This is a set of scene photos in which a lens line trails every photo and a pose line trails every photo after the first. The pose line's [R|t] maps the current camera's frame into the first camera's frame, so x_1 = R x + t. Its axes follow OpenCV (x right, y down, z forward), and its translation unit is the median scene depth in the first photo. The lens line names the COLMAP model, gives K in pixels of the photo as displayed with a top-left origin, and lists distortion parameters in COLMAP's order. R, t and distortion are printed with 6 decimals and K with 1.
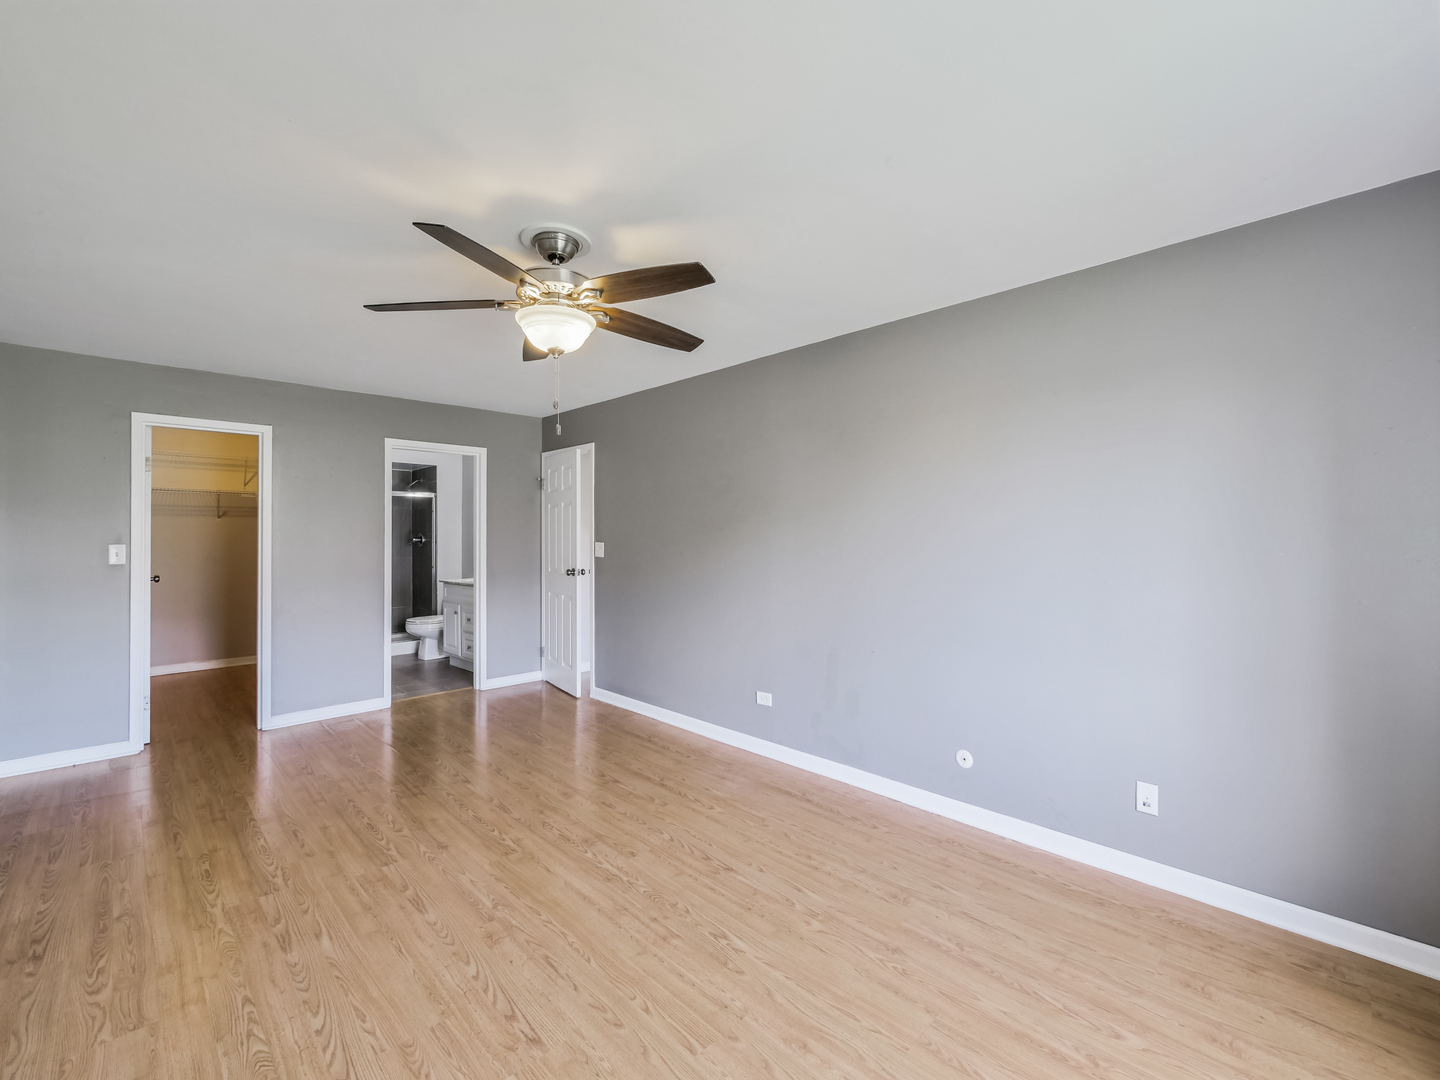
lens RADIAL K [[615.1, 0, 719.1], [0, 615.1, 540.8], [0, 0, 1]] dist [0.000045, 0.000632]
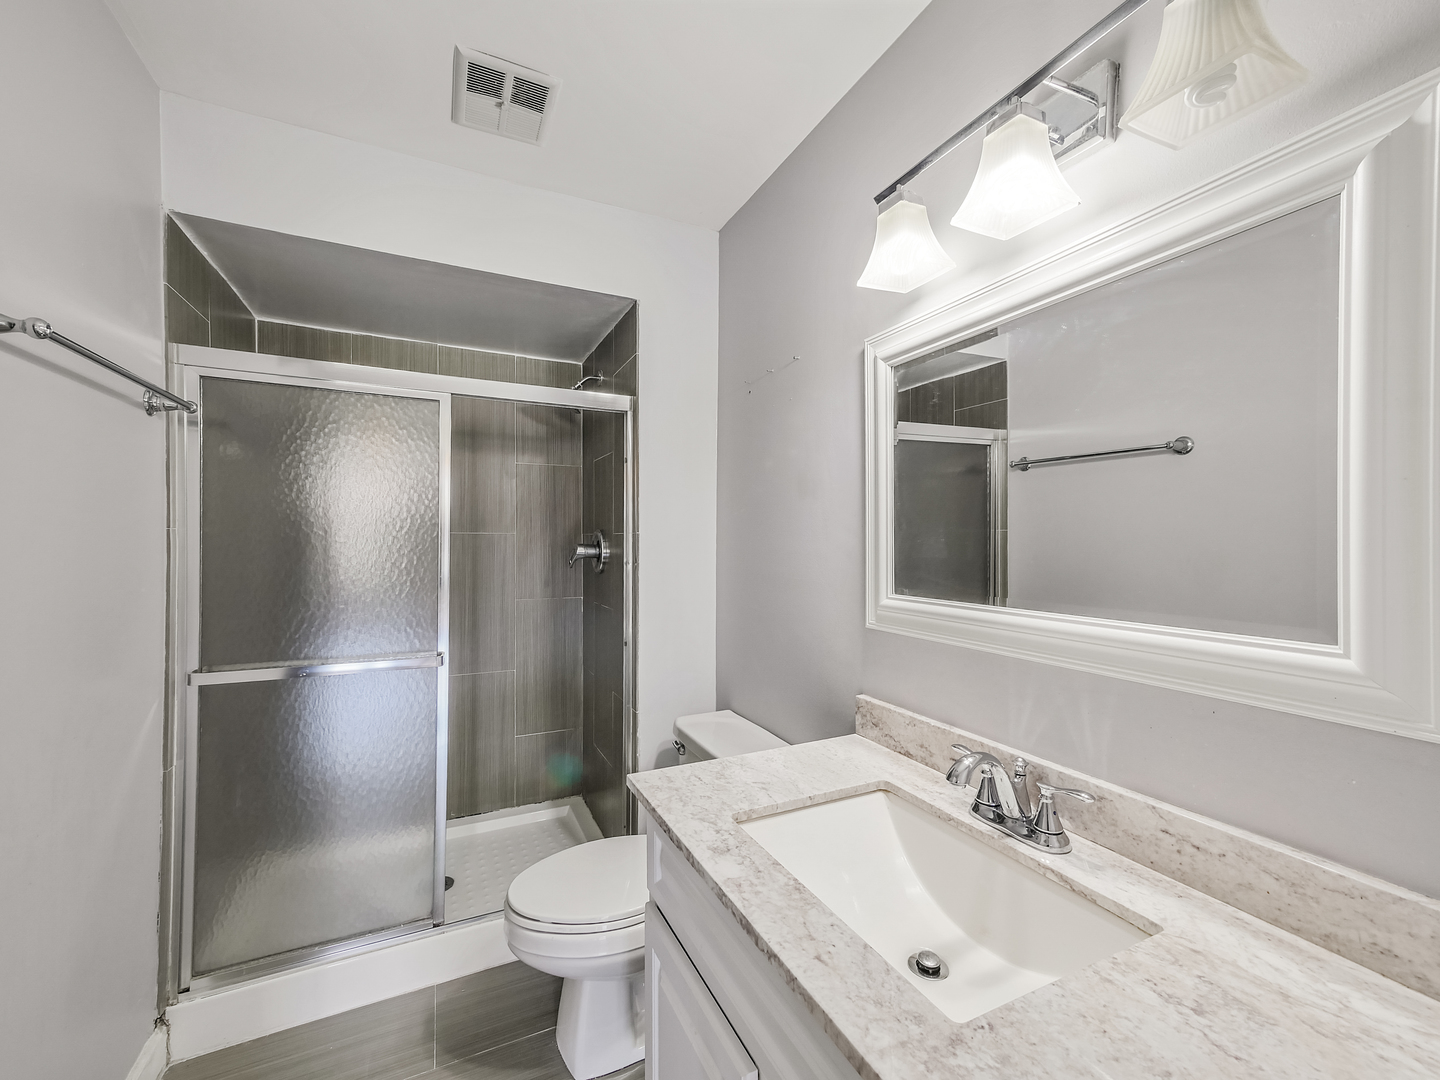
lens RADIAL K [[615.1, 0, 722.0], [0, 615.1, 539.3], [0, 0, 1]] dist [0.000045, 0.000632]
pose [[0.936771, 0.004975, -0.349908, -0.316065], [-0.005763, 0.999983, -0.001210, -0.008261], [0.349896, 0.003150, 0.936783, 0.734186]]
